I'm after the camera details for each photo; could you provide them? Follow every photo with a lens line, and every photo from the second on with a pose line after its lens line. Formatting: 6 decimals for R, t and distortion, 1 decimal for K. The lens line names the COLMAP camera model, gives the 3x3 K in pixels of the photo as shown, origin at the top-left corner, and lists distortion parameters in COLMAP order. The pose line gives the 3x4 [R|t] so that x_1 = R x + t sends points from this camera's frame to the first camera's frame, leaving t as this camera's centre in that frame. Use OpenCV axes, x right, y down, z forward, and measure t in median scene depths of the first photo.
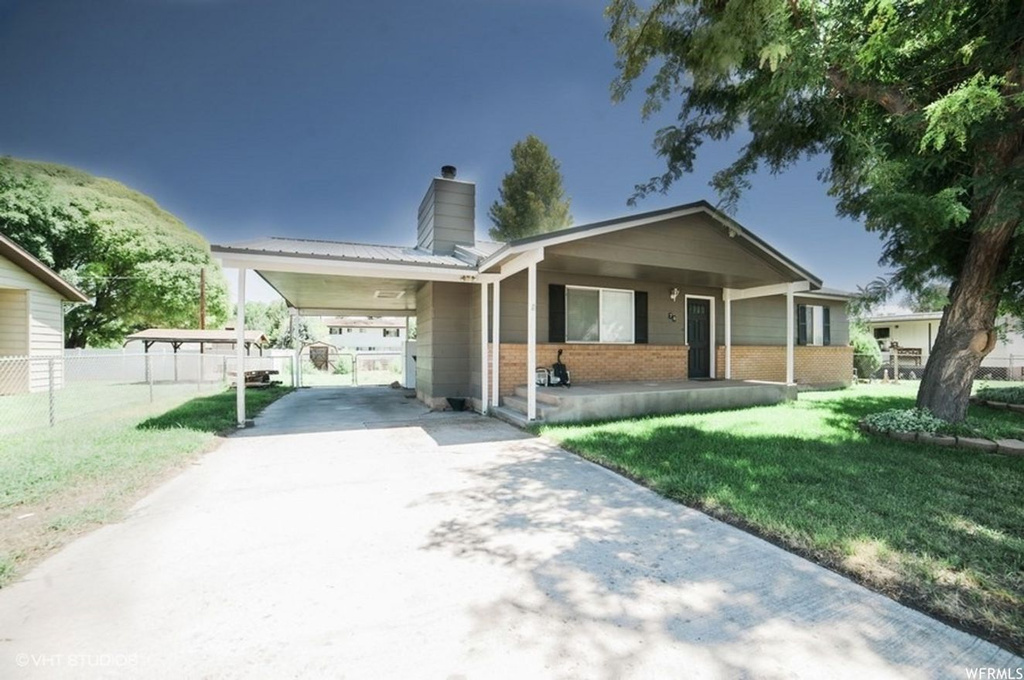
lens RADIAL K [[405.1, 0, 535.8], [0, 405.1, 338.0], [0, 0, 1]] dist [-0.086946, 0.029011]
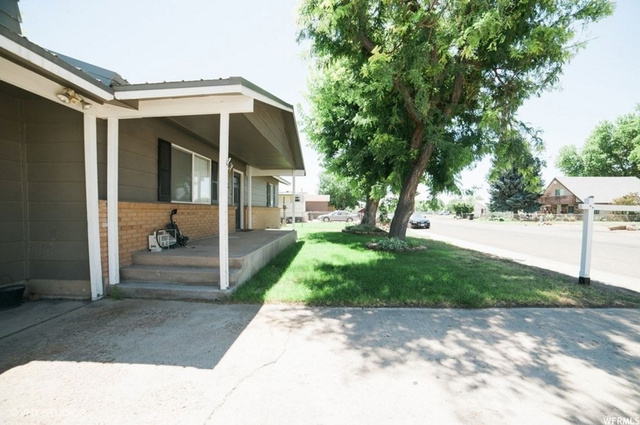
lens RADIAL K [[253.2, 0, 334.9], [0, 253.2, 211.3], [0, 0, 1]] dist [-0.086946, 0.029011]
pose [[0.456365, -0.005962, 0.889773, -0.668350], [-0.031845, 0.999228, 0.023028, 0.018517], [-0.889223, -0.038844, 0.455822, 0.933384]]
